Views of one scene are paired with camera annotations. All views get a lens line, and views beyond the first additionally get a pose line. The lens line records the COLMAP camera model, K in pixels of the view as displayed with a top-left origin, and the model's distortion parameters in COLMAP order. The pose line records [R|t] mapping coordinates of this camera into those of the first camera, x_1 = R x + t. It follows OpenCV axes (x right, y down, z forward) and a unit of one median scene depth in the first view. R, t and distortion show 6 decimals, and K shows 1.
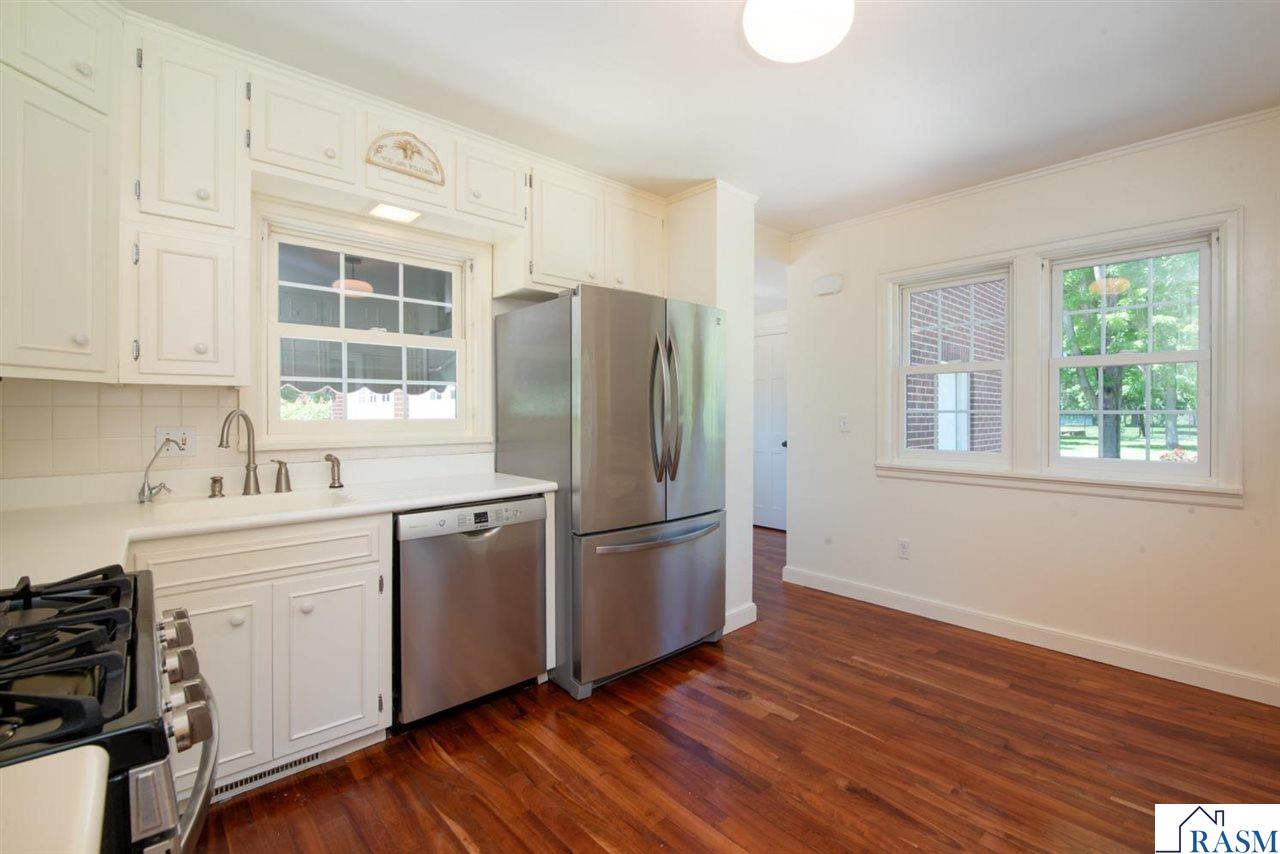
lens RADIAL K [[580.4, 0, 685.0], [0, 580.4, 412.9], [0, 0, 1]] dist [0.000344, -0.000440]
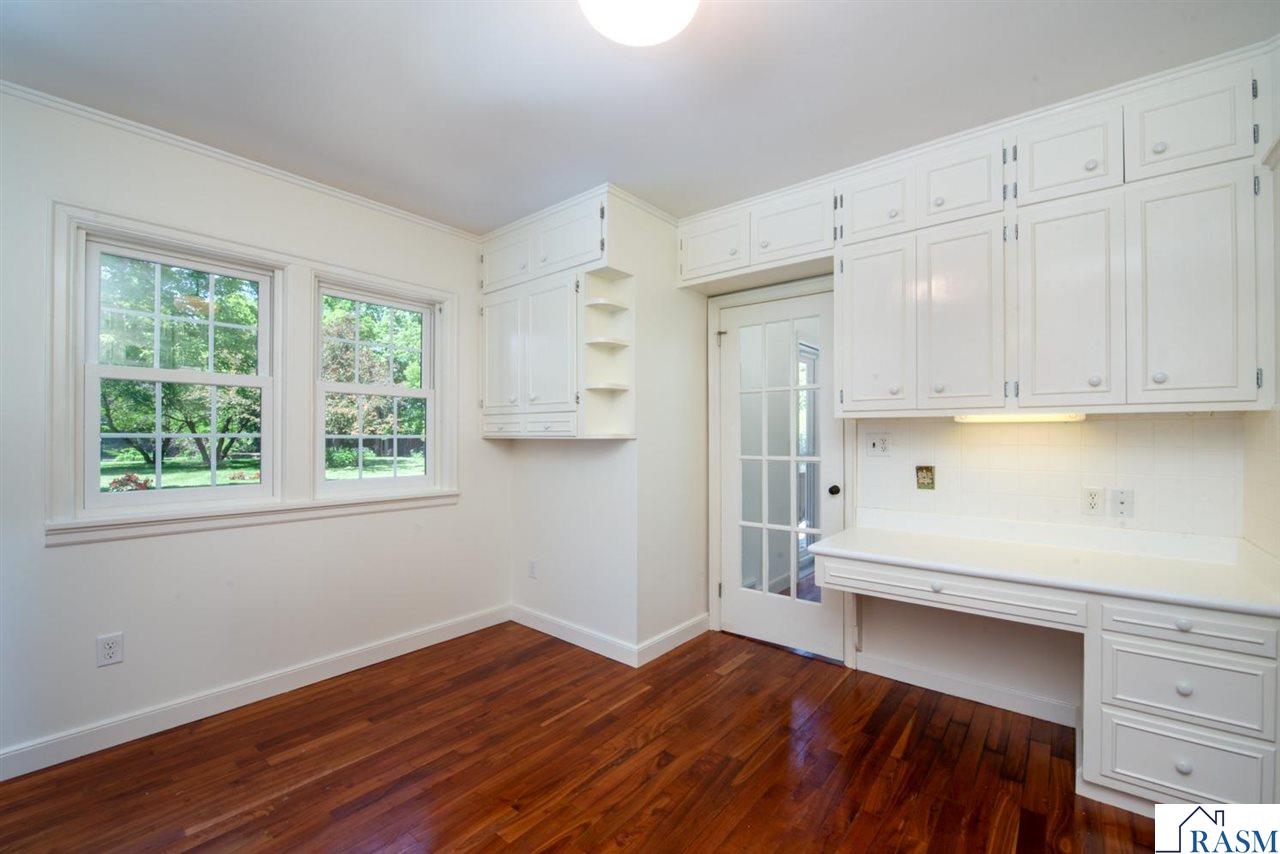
lens RADIAL K [[532.6, 0, 635.8], [0, 532.6, 434.7], [0, 0, 1]] dist [-0.010034, -0.000717]
pose [[-0.120409, 0.001963, 0.992722, -0.405268], [-0.002385, 0.999995, -0.002267, -0.005537], [-0.992722, -0.002641, -0.120403, 0.739491]]
